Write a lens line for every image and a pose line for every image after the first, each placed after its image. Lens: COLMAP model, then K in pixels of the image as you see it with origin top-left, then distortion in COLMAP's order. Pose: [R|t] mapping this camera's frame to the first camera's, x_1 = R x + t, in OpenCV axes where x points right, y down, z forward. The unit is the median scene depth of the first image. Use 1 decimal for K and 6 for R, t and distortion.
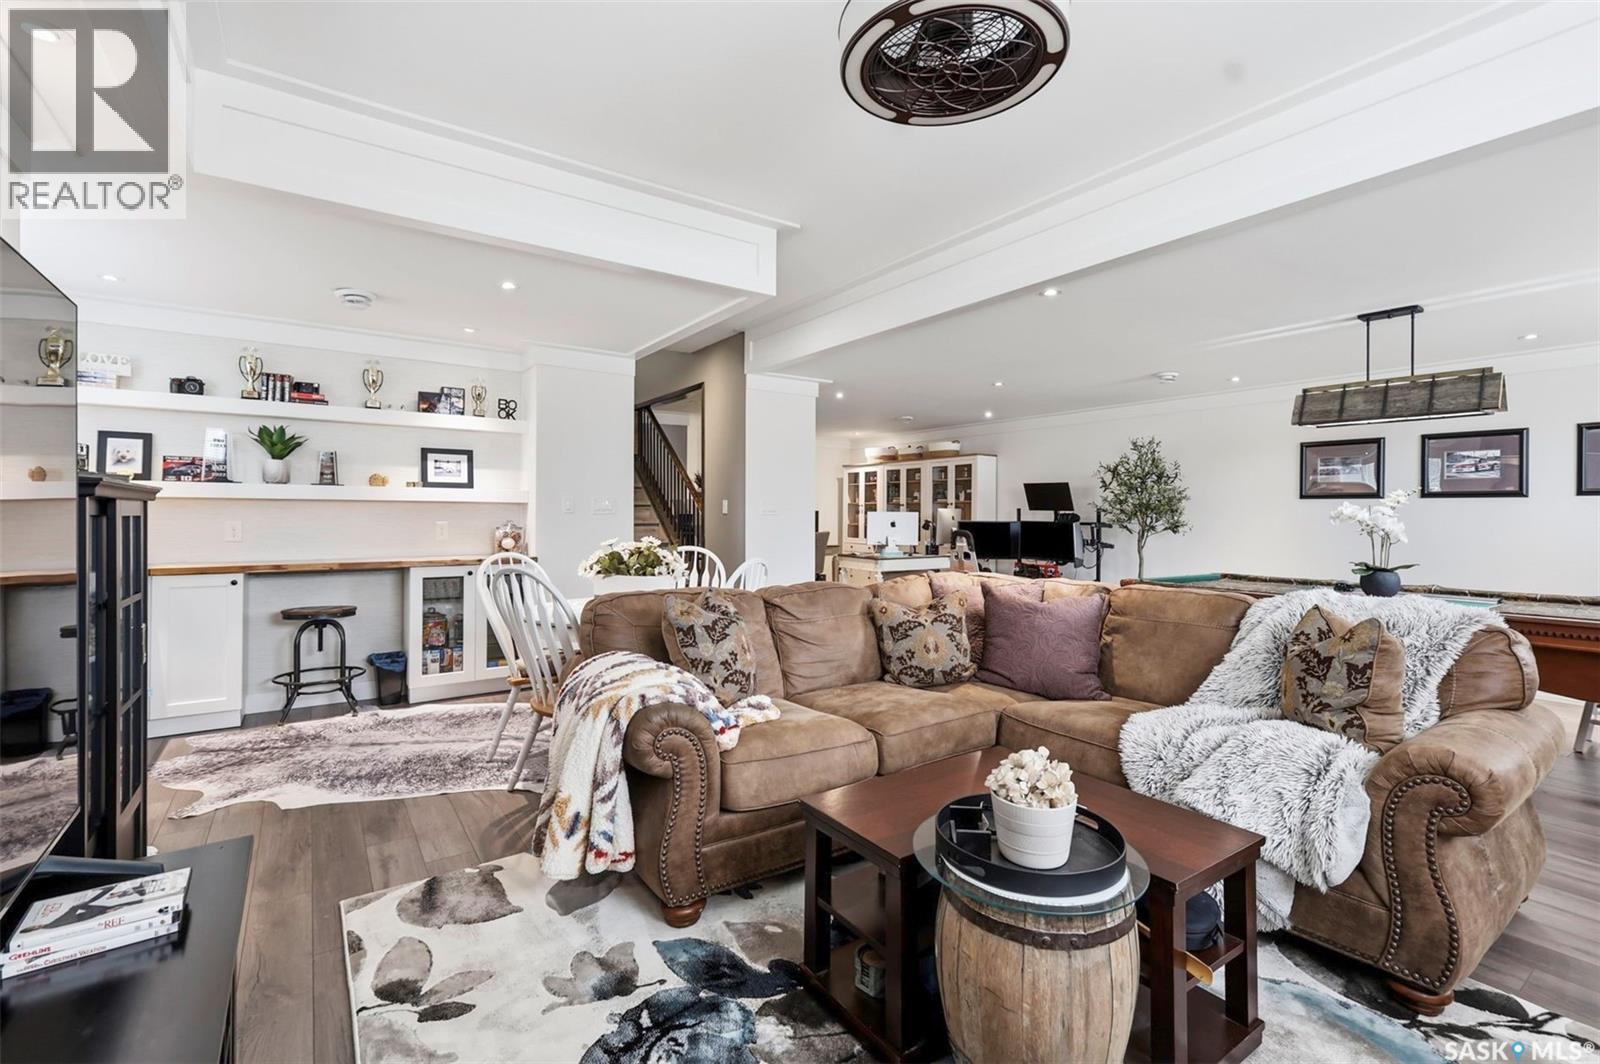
lens RADIAL K [[706.1, 0, 803.6], [0, 706.1, 519.6], [0, 0, 1]] dist [0.000605, 0.000129]
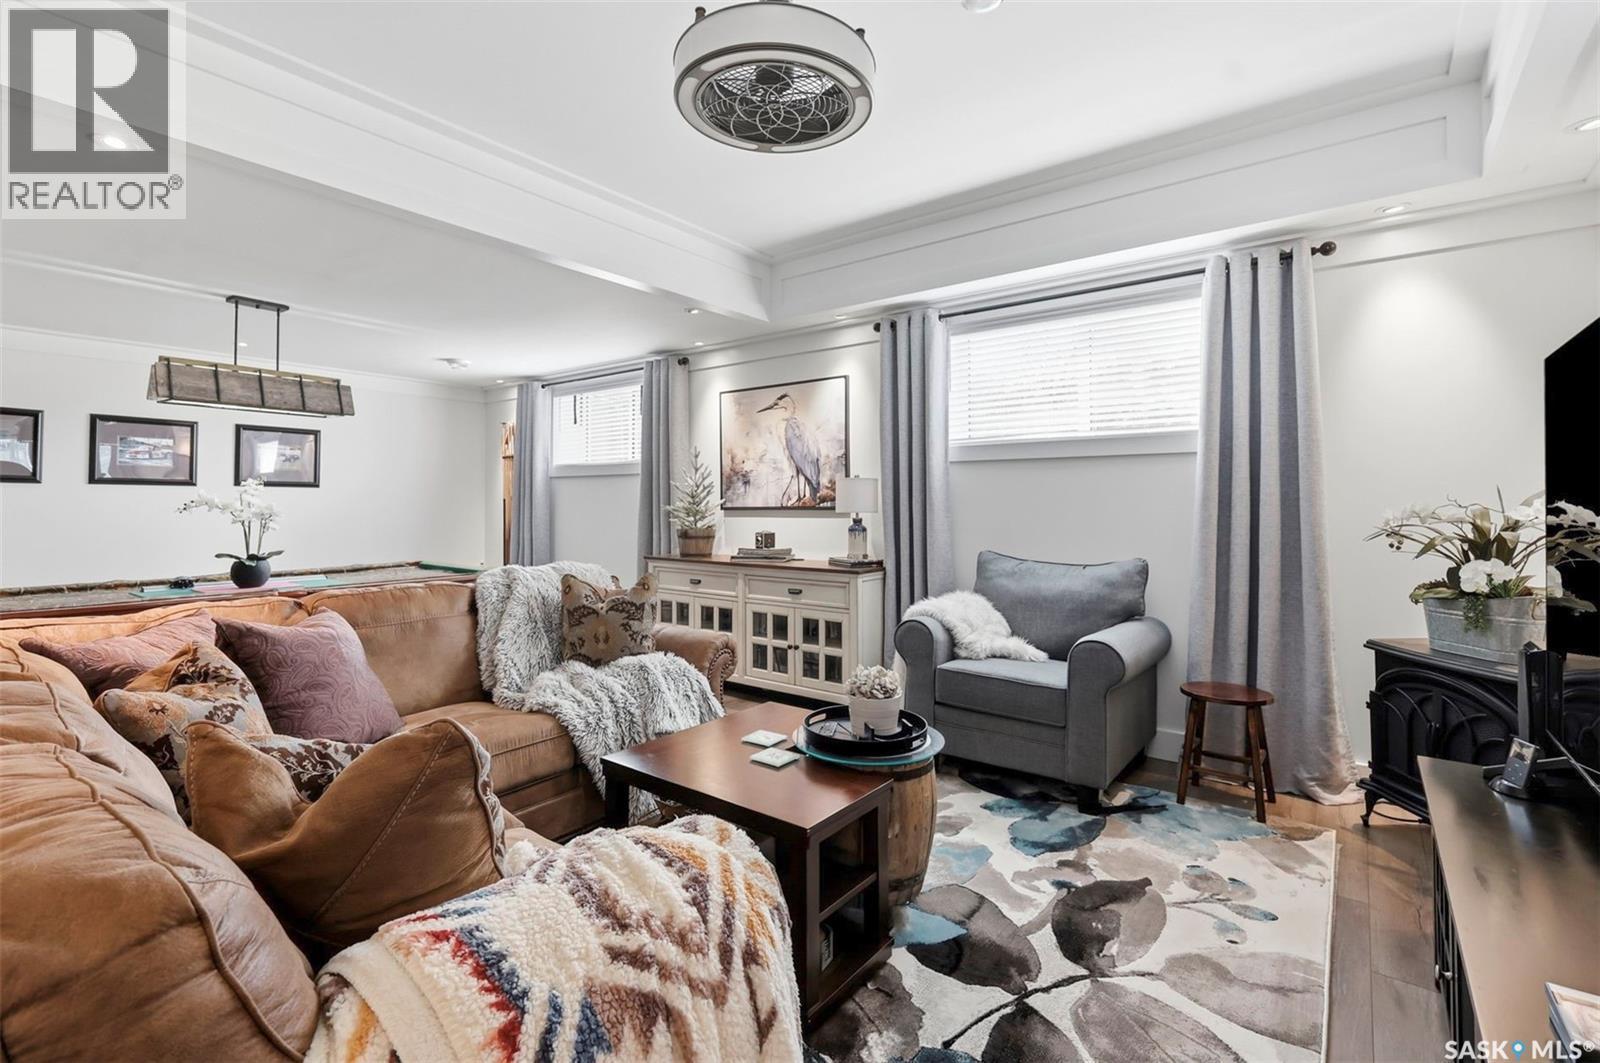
lens RADIAL K [[725.9, 0, 798.1], [0, 725.9, 500.9], [0, 0, 1]] dist [-0.000375, -0.000017]
pose [[-0.293662, -0.000010, 0.955909, -0.354811], [0.004726, 0.999988, 0.001462, -0.007433], [-0.955898, 0.004947, -0.293658, 0.518501]]
